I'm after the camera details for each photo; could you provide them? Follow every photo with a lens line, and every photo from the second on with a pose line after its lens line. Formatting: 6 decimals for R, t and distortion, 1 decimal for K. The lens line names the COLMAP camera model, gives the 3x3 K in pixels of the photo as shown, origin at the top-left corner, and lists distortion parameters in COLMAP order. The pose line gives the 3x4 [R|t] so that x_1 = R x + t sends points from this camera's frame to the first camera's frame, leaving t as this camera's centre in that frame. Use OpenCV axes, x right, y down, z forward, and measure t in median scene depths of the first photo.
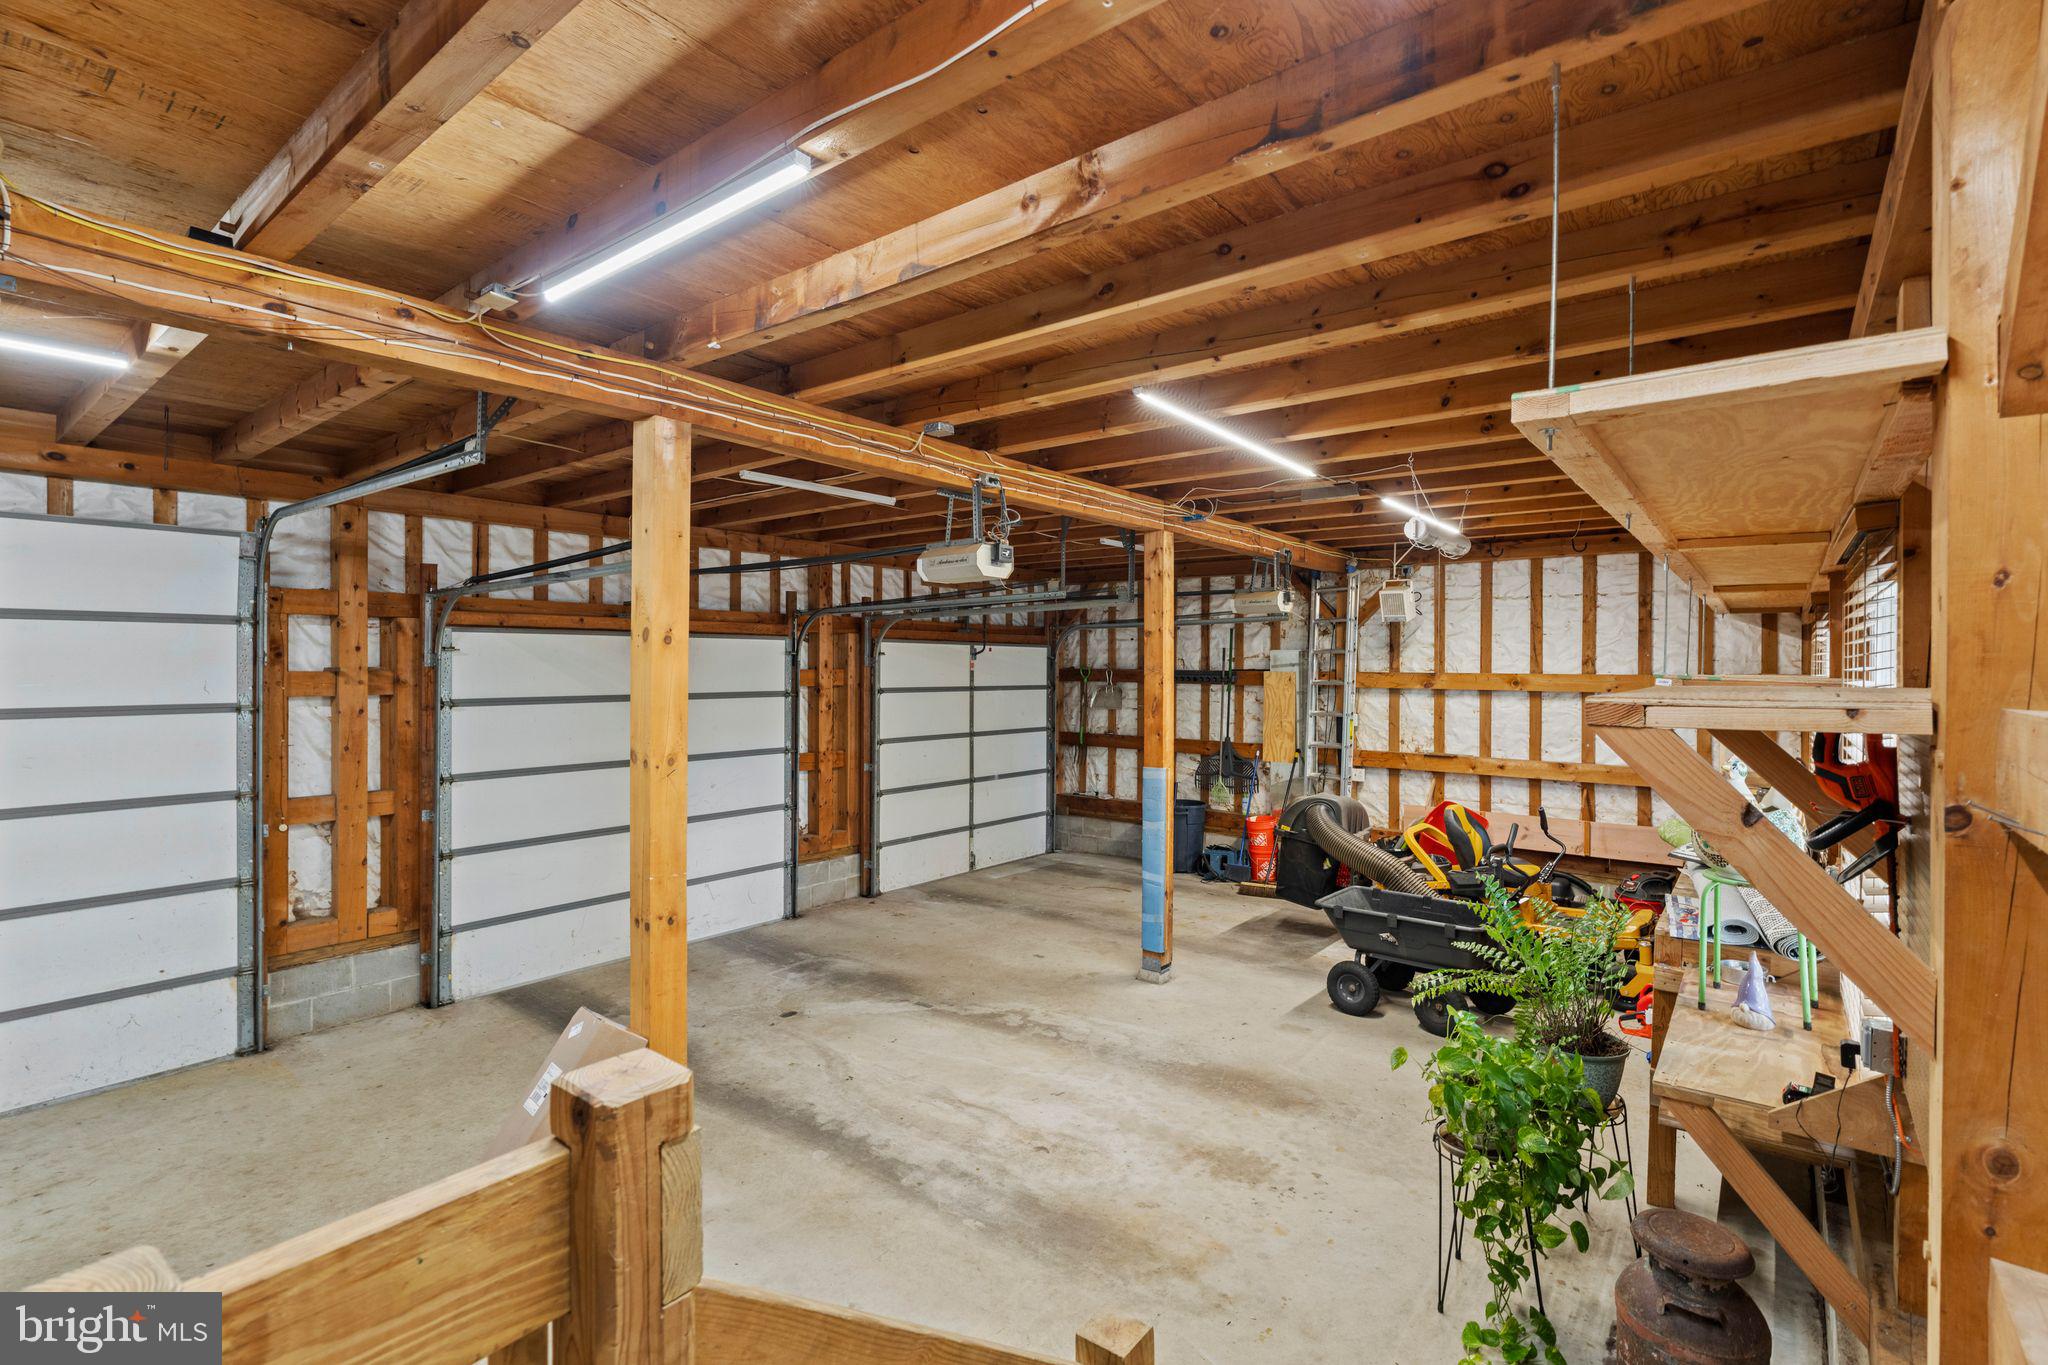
lens RADIAL K [[946.2, 0, 1024.0], [0, 946.2, 682.5], [0, 0, 1]] dist [-0.002117, -0.000473]
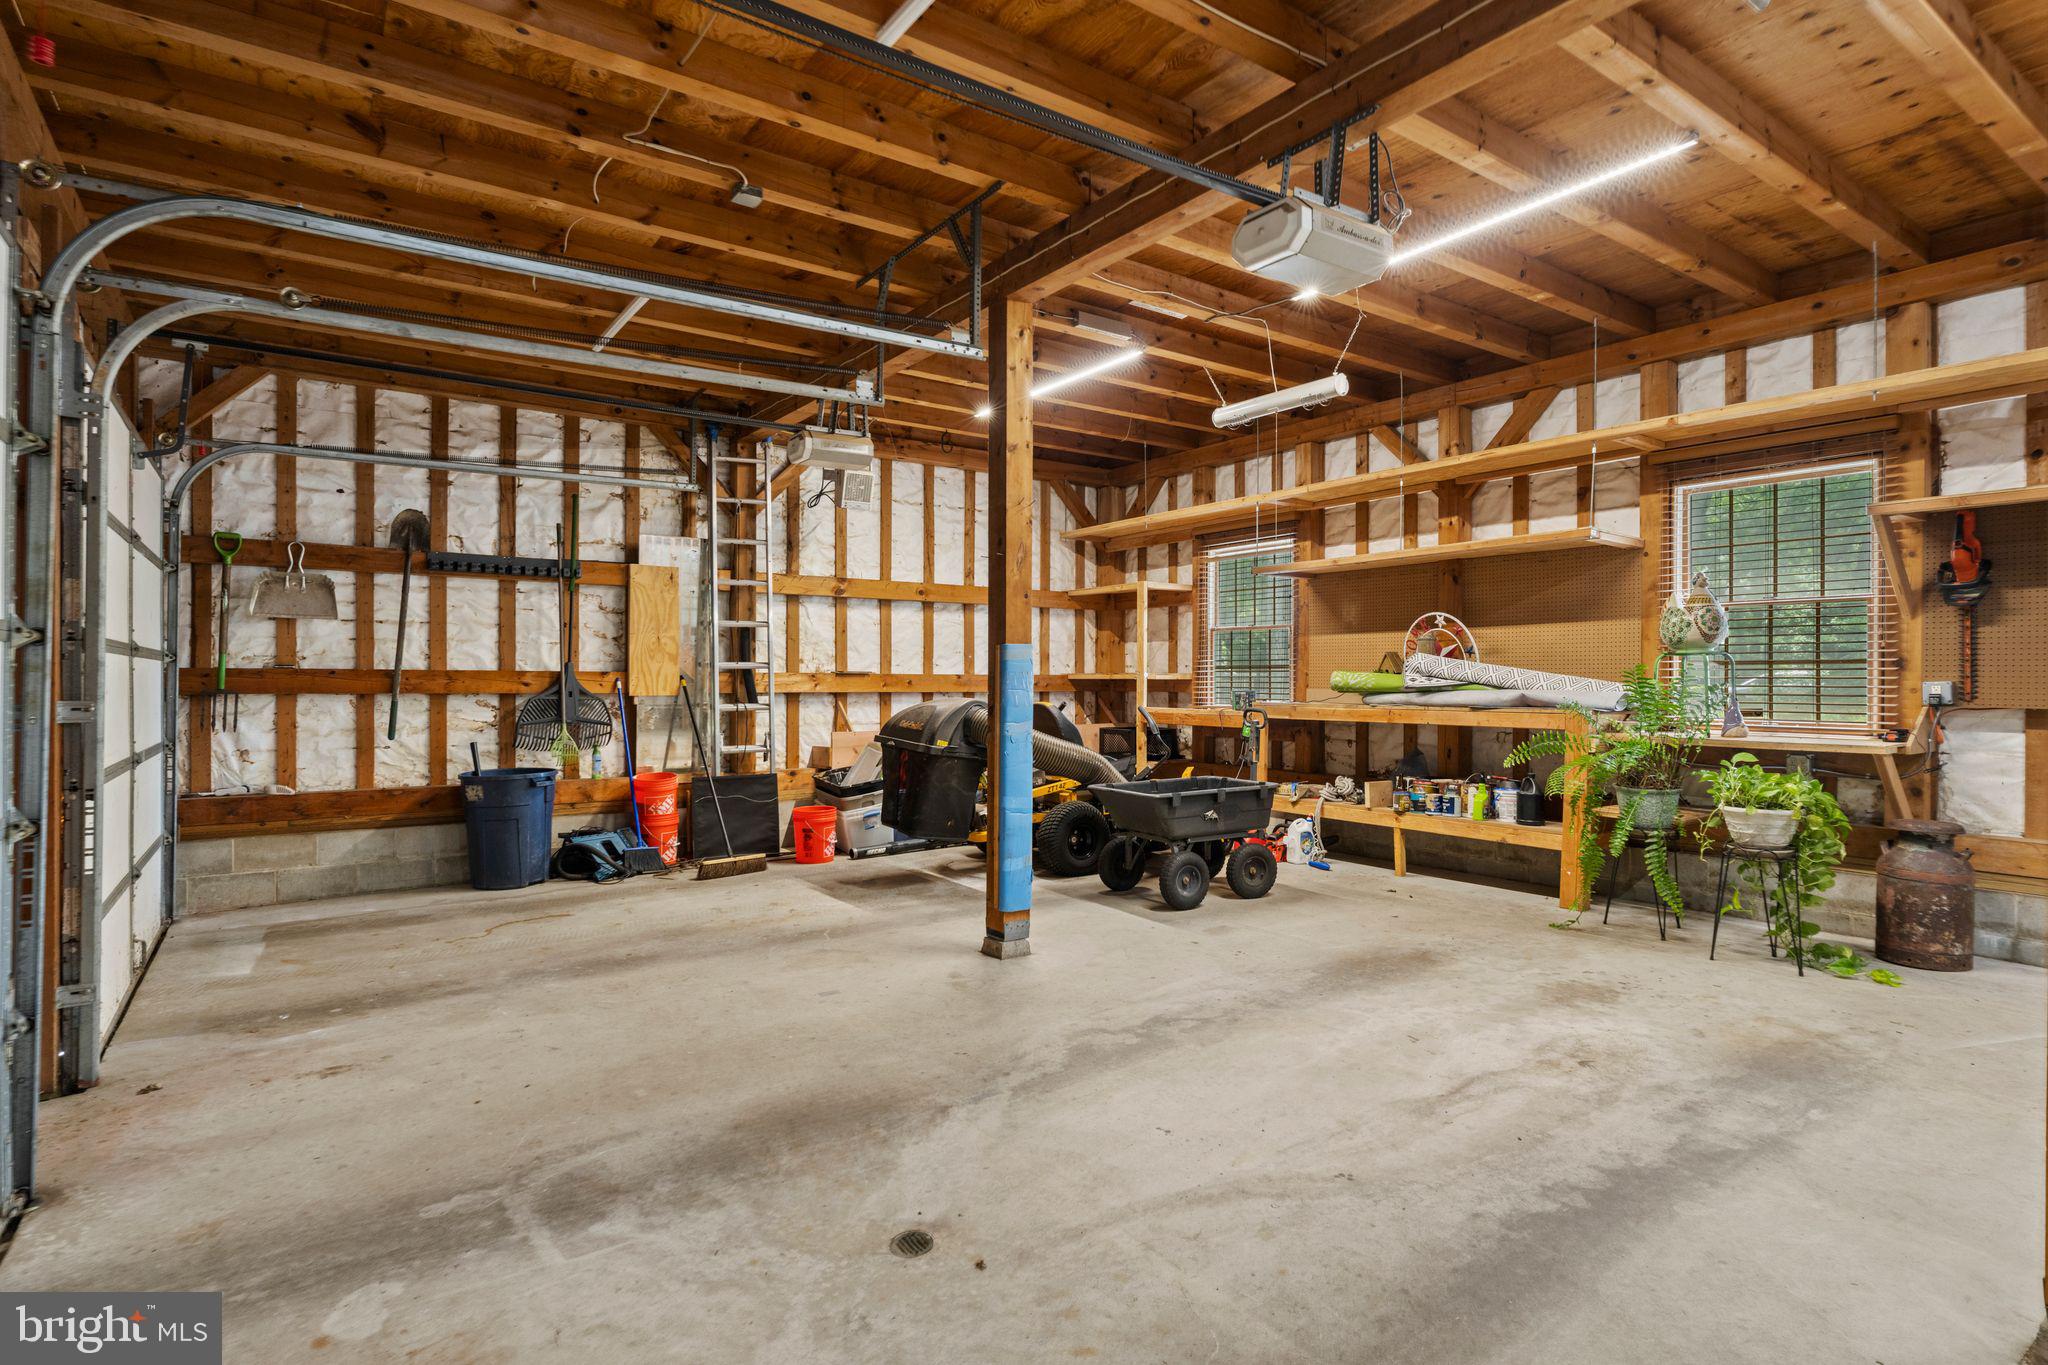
lens RADIAL K [[1052.9, 0, 1024.0], [0, 1052.9, 682.5], [0, 0, 1]] dist [-0.002395, -0.000641]
pose [[0.279355, -0.007232, 0.960161, -0.562803], [0.016405, 0.999862, 0.002759, 0.108427], [-0.960048, 0.014981, 0.279435, 0.731241]]
